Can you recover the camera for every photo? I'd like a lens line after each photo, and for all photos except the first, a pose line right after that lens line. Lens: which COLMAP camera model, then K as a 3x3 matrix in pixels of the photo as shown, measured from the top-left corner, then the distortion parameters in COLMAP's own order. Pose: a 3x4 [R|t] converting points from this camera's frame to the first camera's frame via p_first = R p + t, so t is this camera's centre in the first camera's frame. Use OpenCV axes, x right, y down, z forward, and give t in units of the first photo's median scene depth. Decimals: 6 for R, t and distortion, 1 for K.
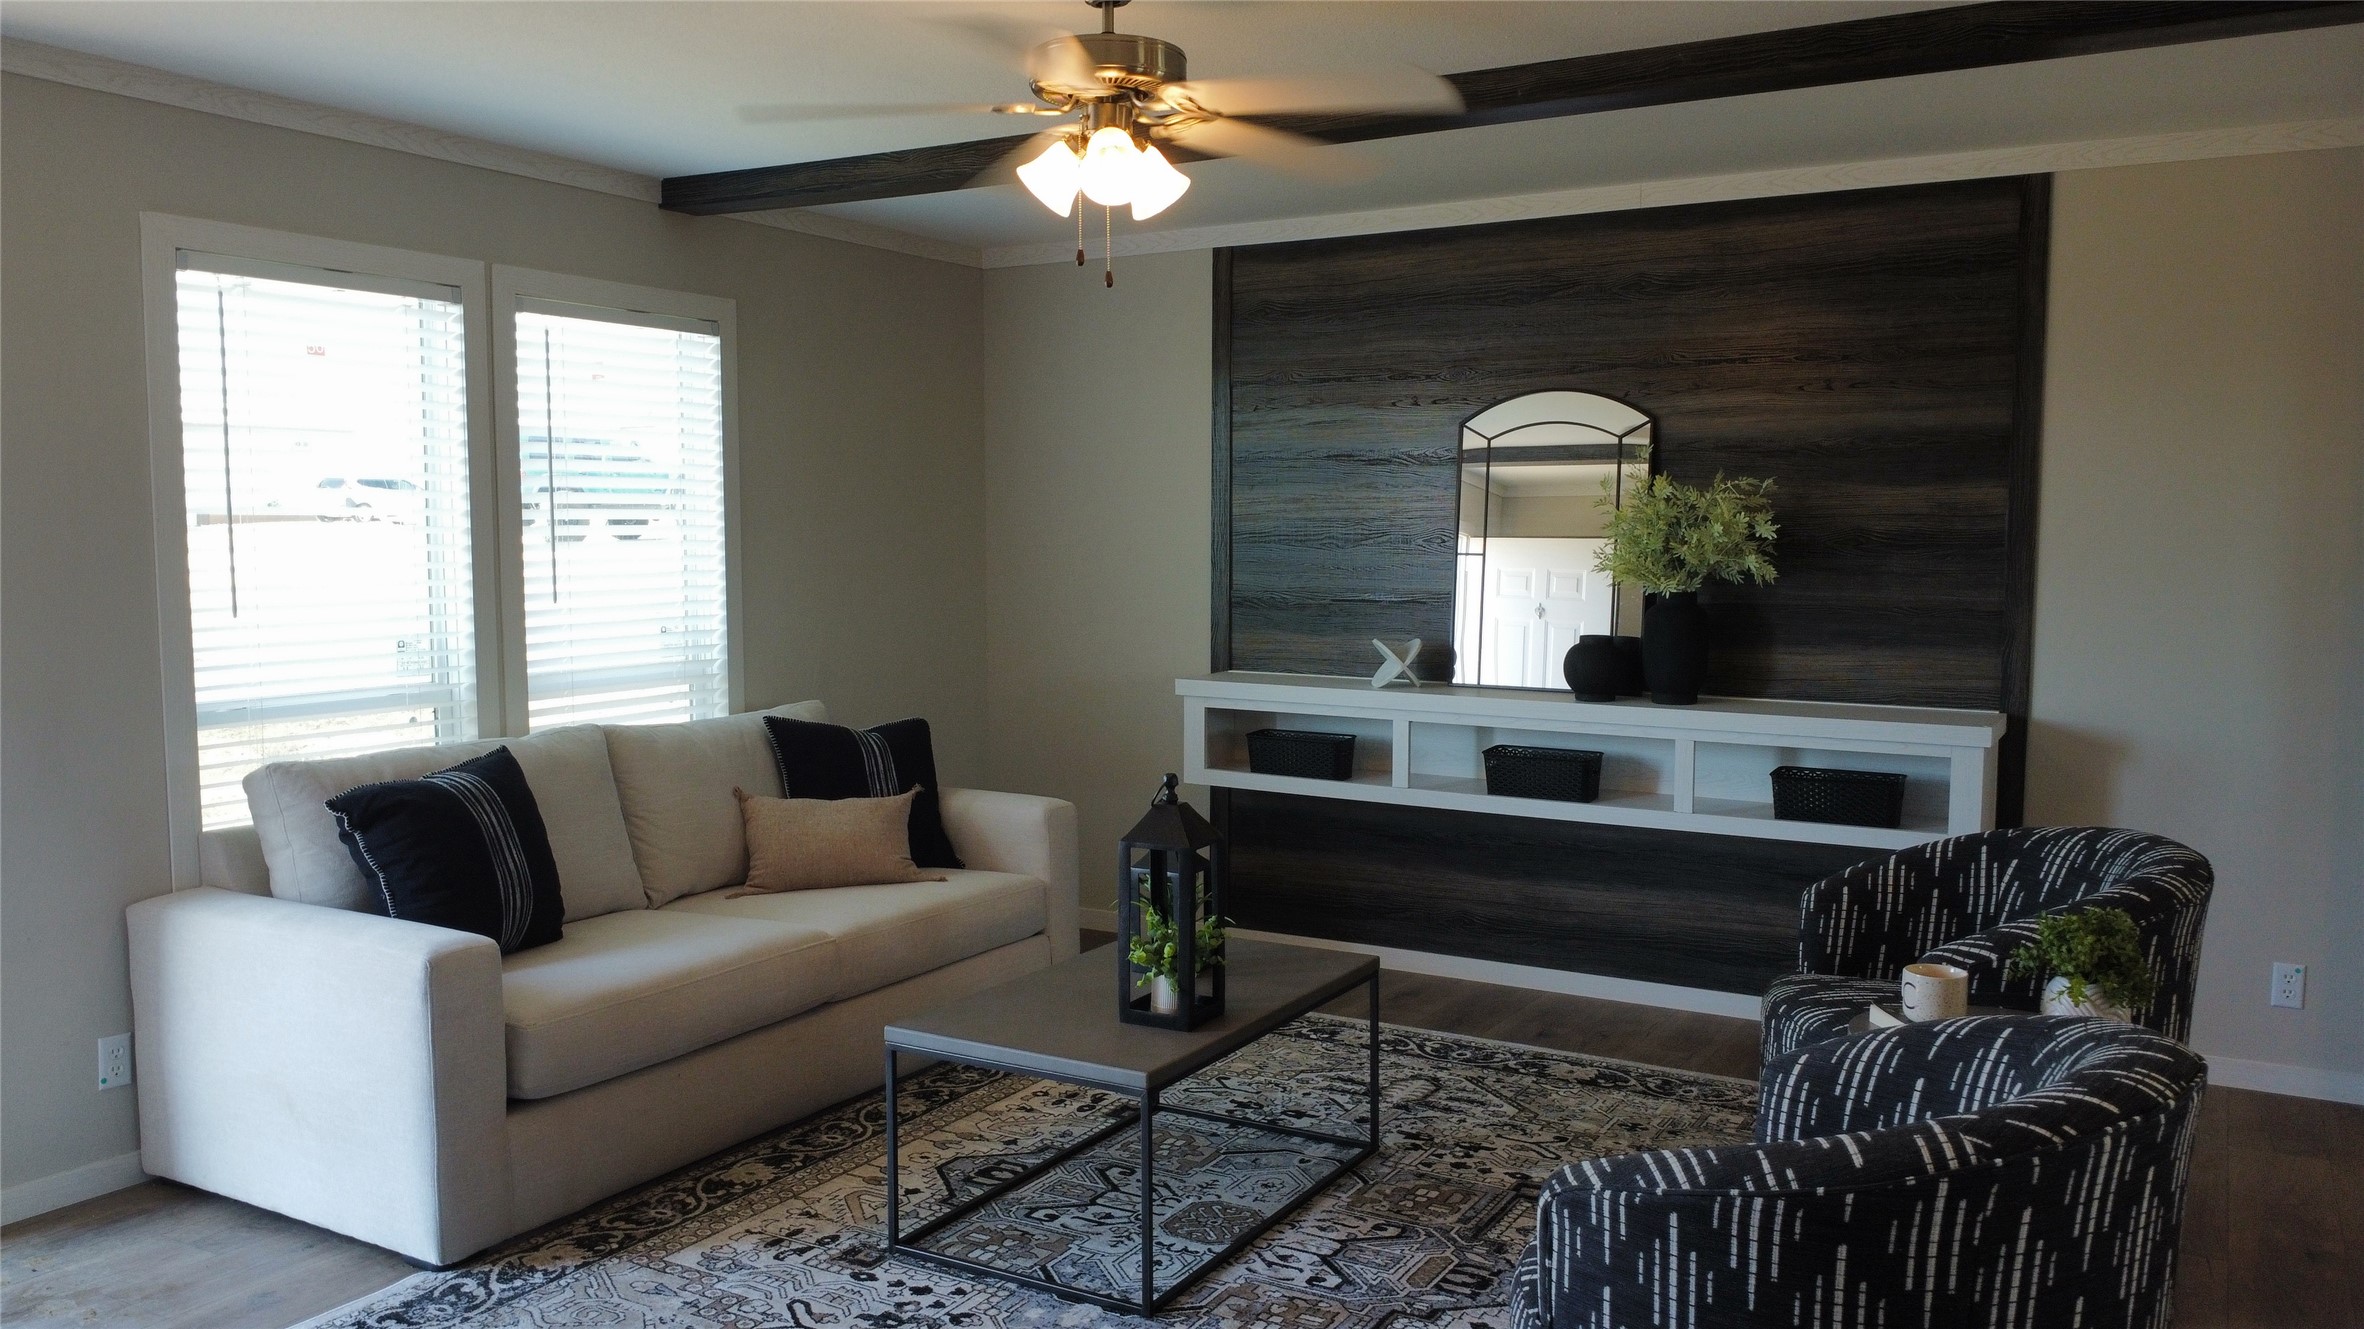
lens RADIAL K [[1696.5, 0, 1182.0], [0, 1696.5, 664.5], [0, 0, 1]] dist [0.001905, 0.000609]
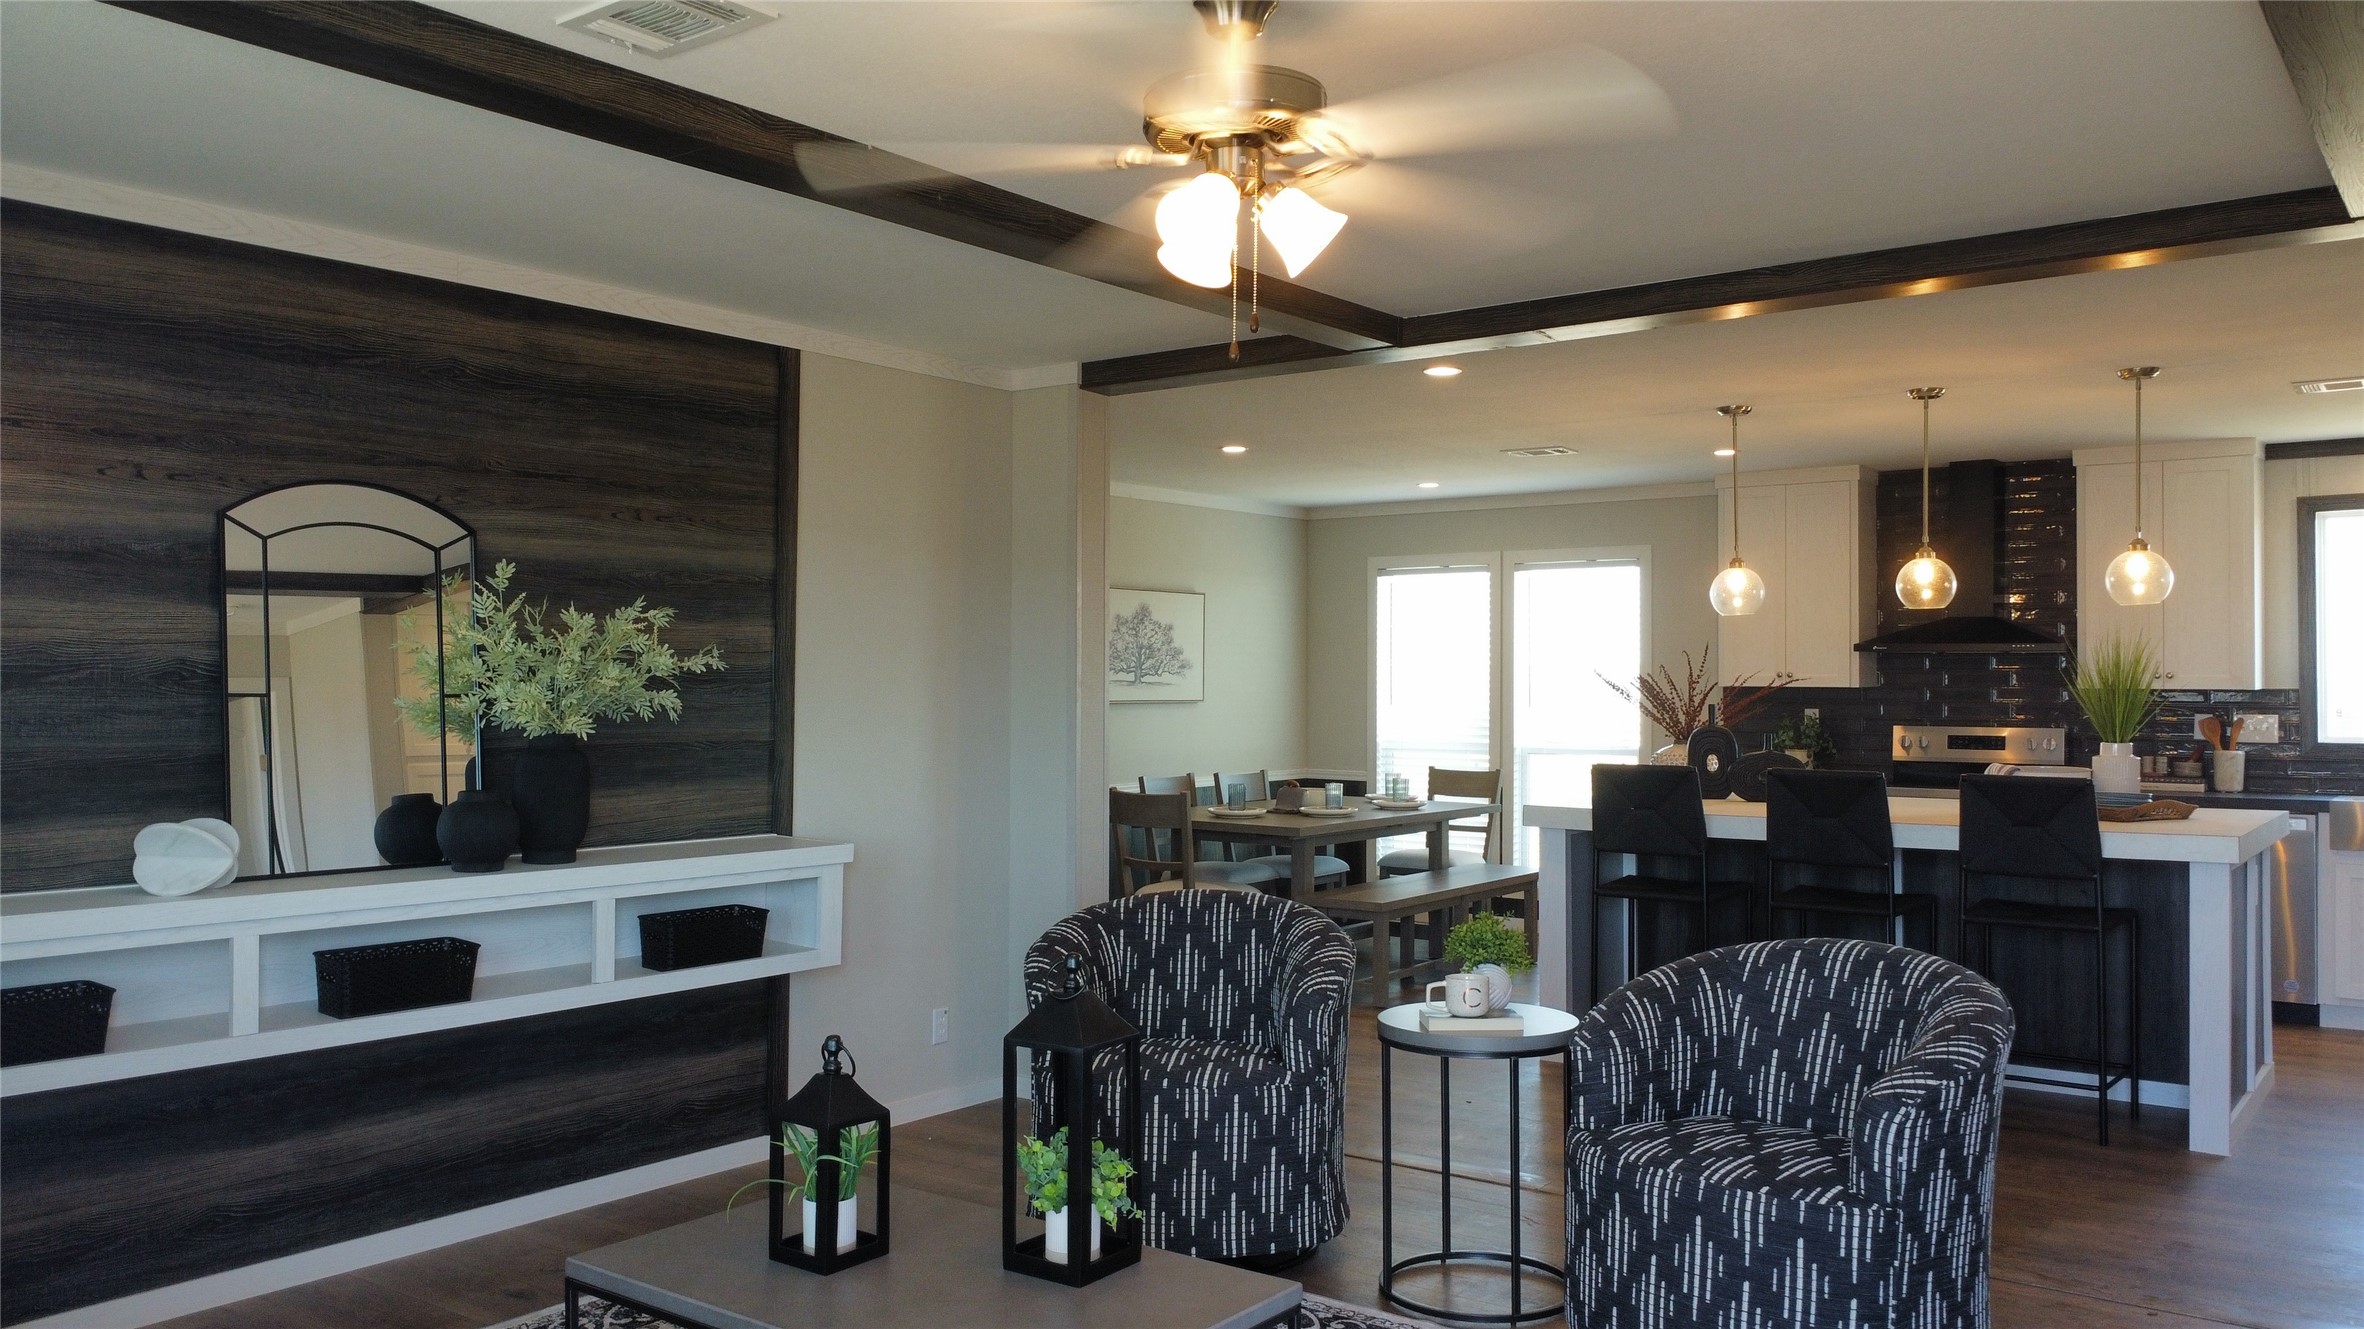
lens RADIAL K [[1696.5, 0, 1182.0], [0, 1696.5, 664.5], [0, 0, 1]] dist [0.001905, 0.000609]
pose [[0.179089, -0.003795, 0.983826, -0.494367], [0.052569, 0.998601, -0.005717, -0.055711], [-0.982427, 0.052743, 0.179038, 0.505852]]
